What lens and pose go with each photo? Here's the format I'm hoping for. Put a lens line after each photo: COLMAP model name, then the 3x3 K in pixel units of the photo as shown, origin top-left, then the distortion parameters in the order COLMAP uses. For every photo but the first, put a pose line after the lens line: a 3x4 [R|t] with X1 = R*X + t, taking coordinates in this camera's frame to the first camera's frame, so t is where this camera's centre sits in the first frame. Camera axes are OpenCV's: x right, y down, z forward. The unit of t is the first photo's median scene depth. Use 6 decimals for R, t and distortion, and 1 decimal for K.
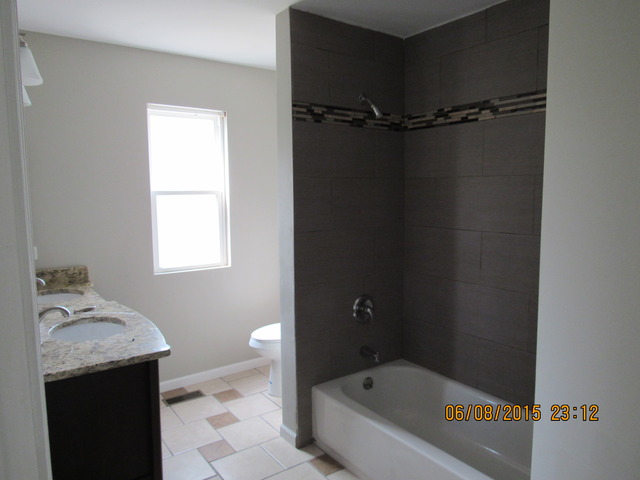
lens RADIAL K [[458.8, 0, 321.2], [0, 458.8, 242.4], [0, 0, 1]] dist [-0.023181, 0.003082]
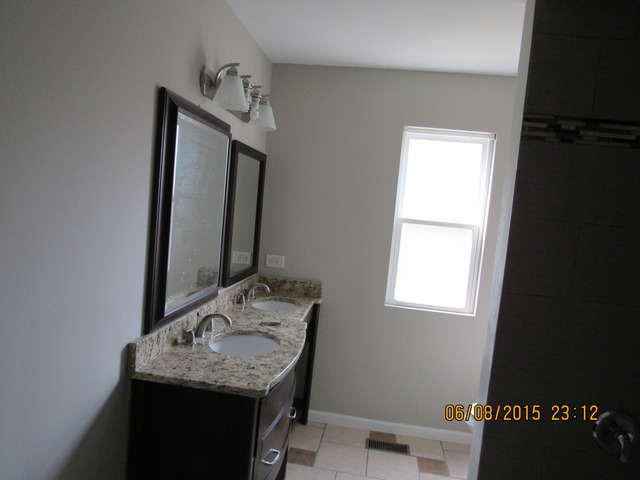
lens RADIAL K [[458.8, 0, 320.5], [0, 458.8, 243.0], [0, 0, 1]] dist [-0.023181, 0.003082]
pose [[0.714620, 0.134152, -0.686529, 0.214509], [-0.175651, 0.984406, 0.009520, -0.052560], [0.677101, 0.113787, 0.727040, 0.258411]]
